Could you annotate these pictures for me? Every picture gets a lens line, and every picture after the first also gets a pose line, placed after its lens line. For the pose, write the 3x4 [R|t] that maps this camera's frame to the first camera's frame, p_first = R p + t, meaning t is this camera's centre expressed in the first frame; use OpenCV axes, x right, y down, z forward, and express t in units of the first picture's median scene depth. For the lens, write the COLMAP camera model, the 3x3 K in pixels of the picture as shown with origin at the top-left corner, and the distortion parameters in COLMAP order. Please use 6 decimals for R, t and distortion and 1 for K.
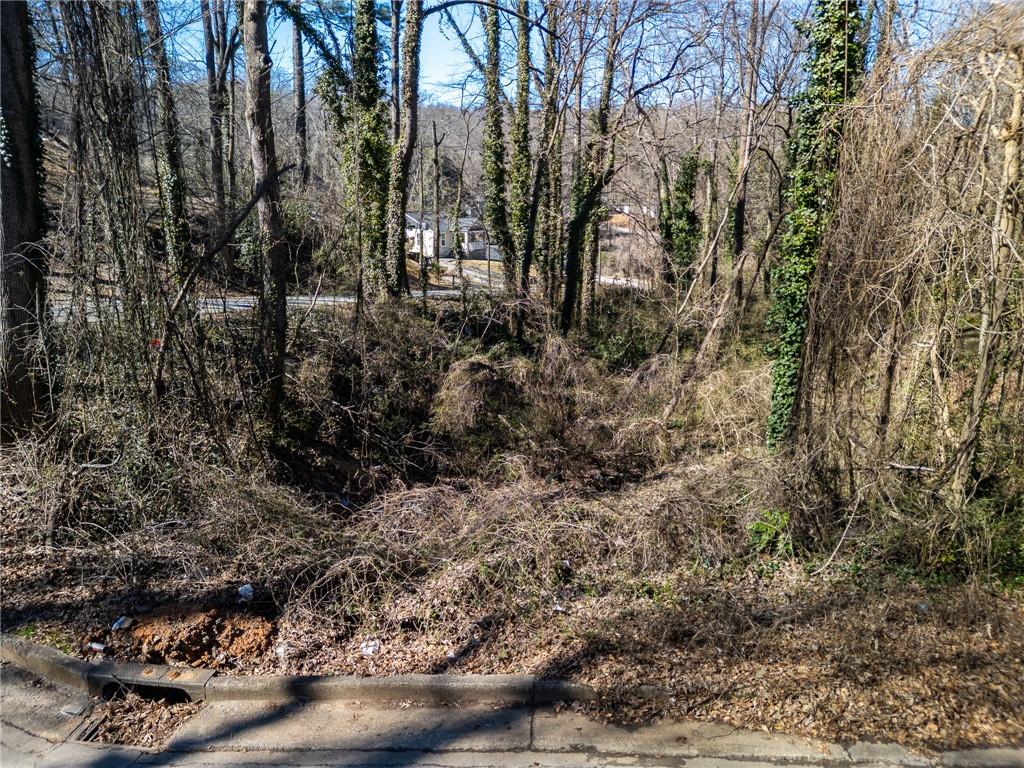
lens RADIAL K [[721.5, 0, 512.6], [0, 721.5, 382.9], [0, 0, 1]] dist [0.051537, -0.026772]
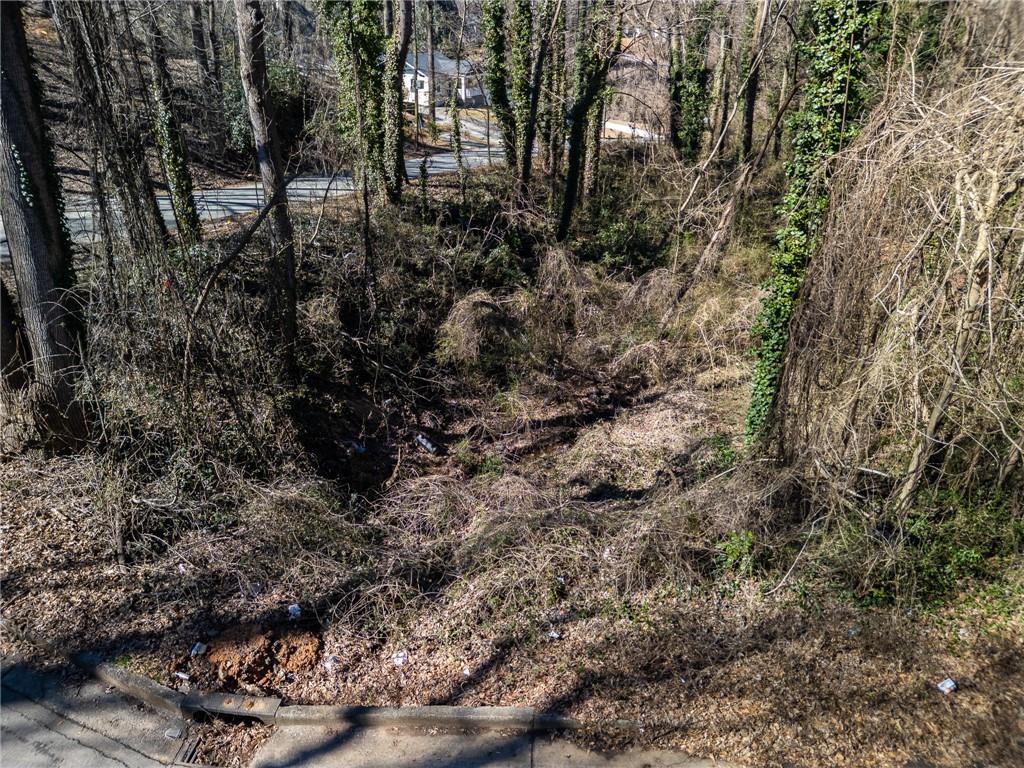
lens RADIAL K [[721.5, 0, 514.1], [0, 721.5, 381.7], [0, 0, 1]] dist [0.051537, -0.026772]
pose [[0.999997, -0.001252, 0.001930, -0.004907], [0.000784, 0.974235, 0.225534, -0.310908], [-0.002163, -0.225532, 0.974233, -0.075416]]
